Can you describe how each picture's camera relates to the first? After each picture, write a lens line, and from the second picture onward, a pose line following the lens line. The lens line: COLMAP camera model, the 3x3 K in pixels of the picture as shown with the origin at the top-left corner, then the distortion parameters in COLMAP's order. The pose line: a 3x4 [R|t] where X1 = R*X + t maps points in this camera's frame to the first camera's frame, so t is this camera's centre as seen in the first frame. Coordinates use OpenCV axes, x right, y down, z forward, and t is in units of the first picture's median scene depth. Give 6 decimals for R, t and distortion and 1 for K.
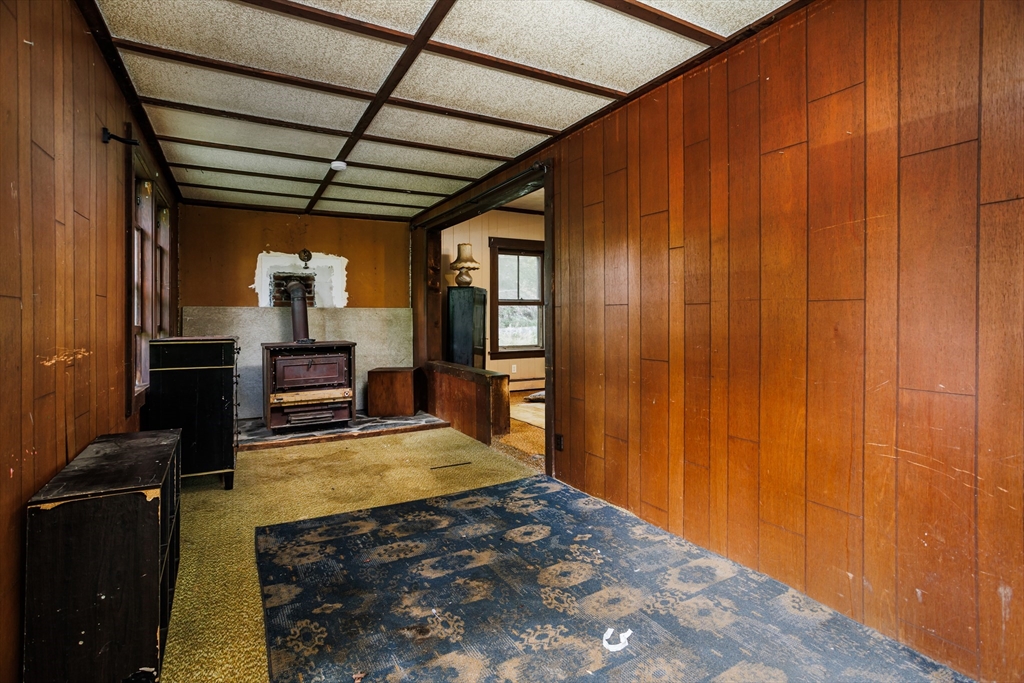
lens RADIAL K [[534.3, 0, 546.9], [0, 534.3, 319.4], [0, 0, 1]] dist [-0.053761, 0.036880]
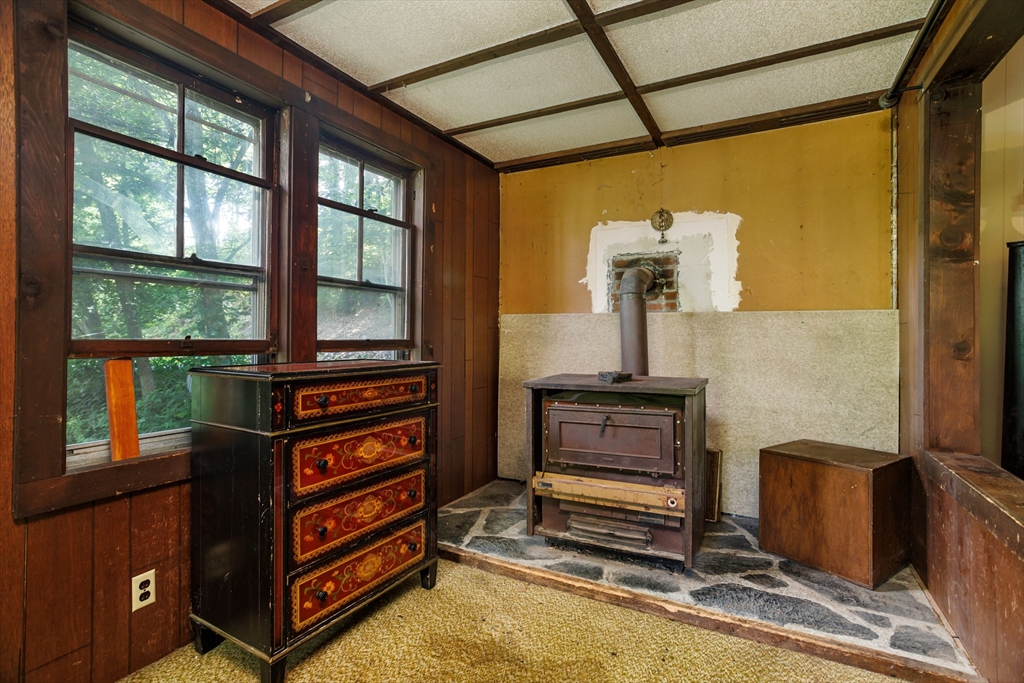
lens RADIAL K [[500.1, 0, 512.3], [0, 500.1, 334.5], [0, 0, 1]] dist [-0.059956, 0.036473]
pose [[0.502756, 0.007846, -0.864393, -0.138130], [-0.008593, 0.999955, 0.004078, -0.000135], [0.864386, 0.005378, 0.502800, 1.040060]]
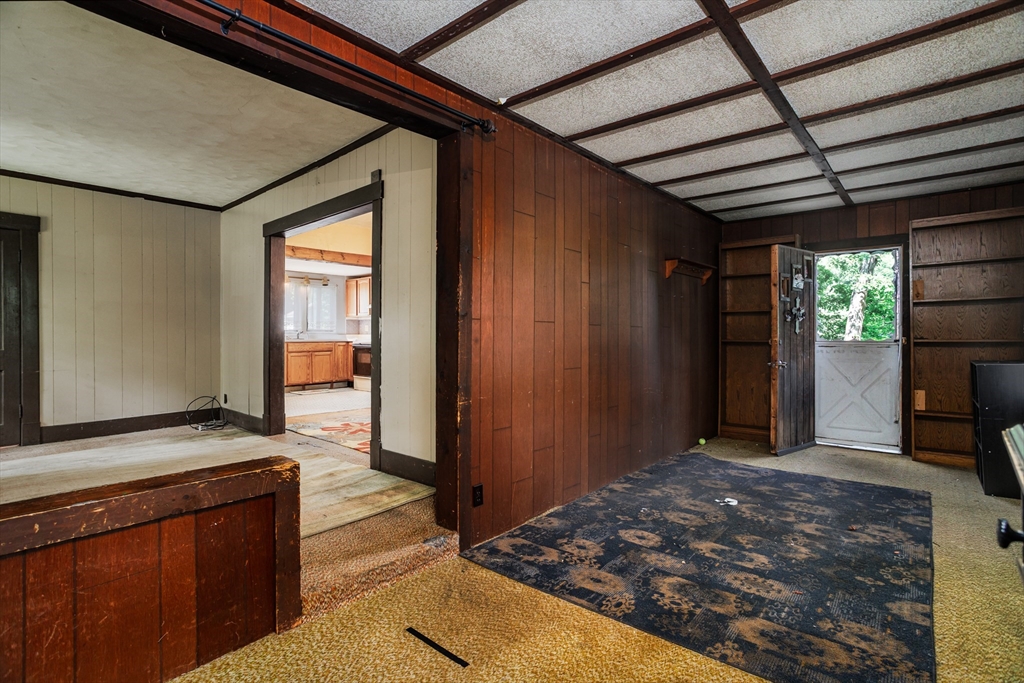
lens RADIAL K [[494.7, 0, 513.0], [0, 494.7, 336.4], [0, 0, 1]] dist [-0.060227, 0.036643]
pose [[-0.311229, 0.002346, 0.950332, -0.756901], [0.003225, 0.999994, -0.001413, 0.002517], [-0.950329, 0.002625, -0.311235, 1.323458]]
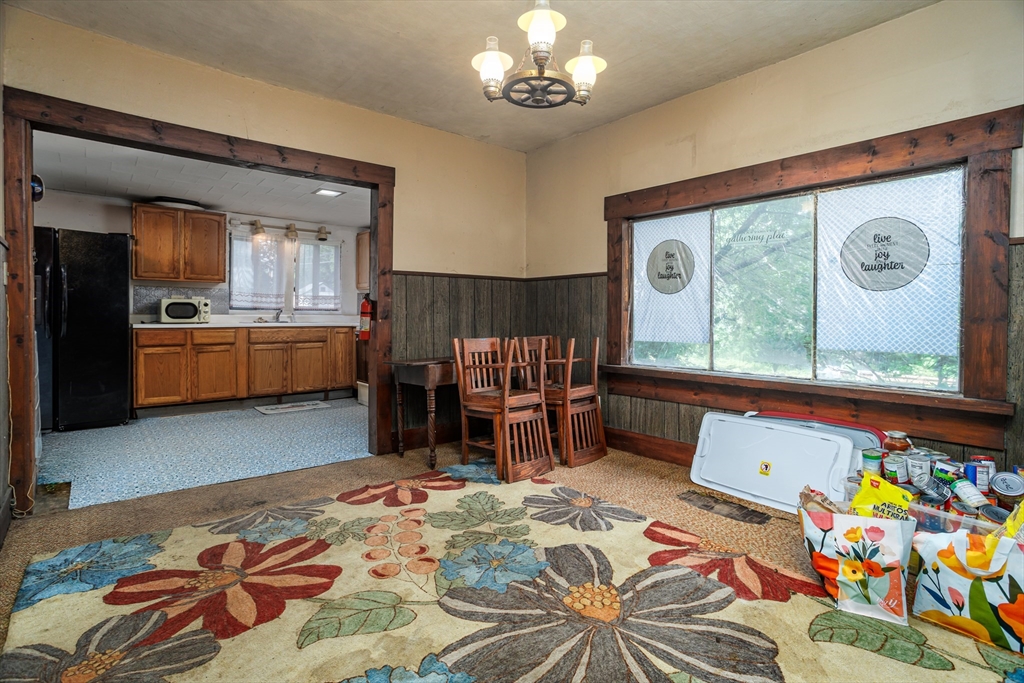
lens RADIAL K [[497.7, 0, 510.3], [0, 497.7, 317.9], [0, 0, 1]] dist [-0.049122, 0.028641]
pose [[-0.166698, 0.003416, 0.986002, 0.316054], [-0.005637, 0.999974, -0.004417, -0.003925], [-0.985992, -0.006294, -0.166674, 1.079577]]
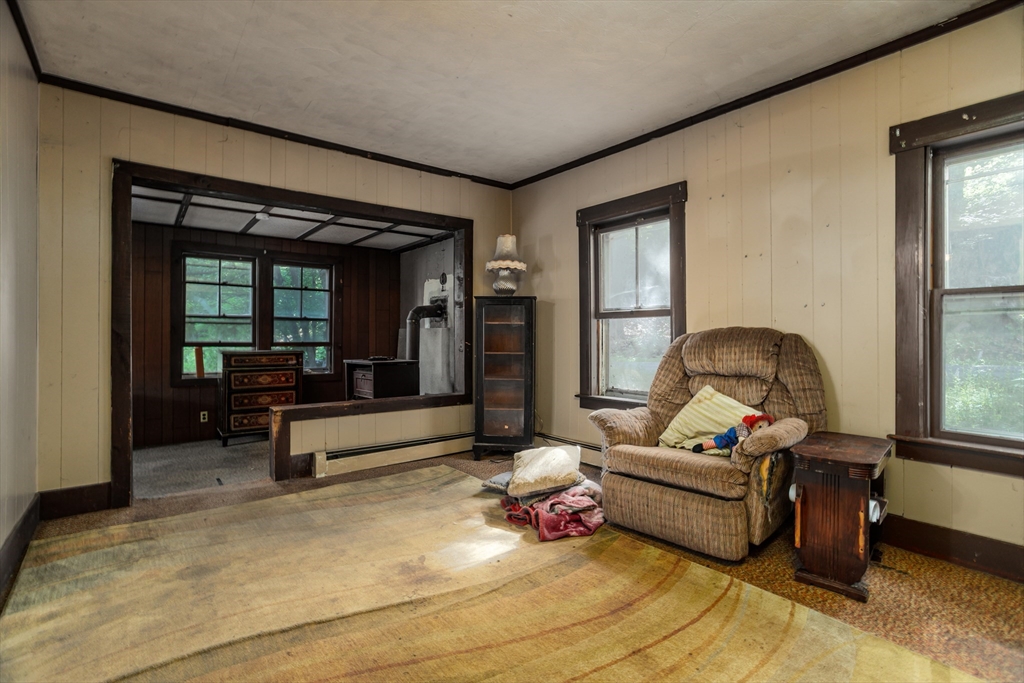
lens RADIAL K [[494.7, 0, 513.0], [0, 494.7, 336.4], [0, 0, 1]] dist [-0.060227, 0.036643]
pose [[0.117633, 0.006546, -0.993036, 0.958619], [-0.003454, 0.999975, 0.006182, -0.020591], [0.993051, 0.002703, 0.117653, 1.783038]]
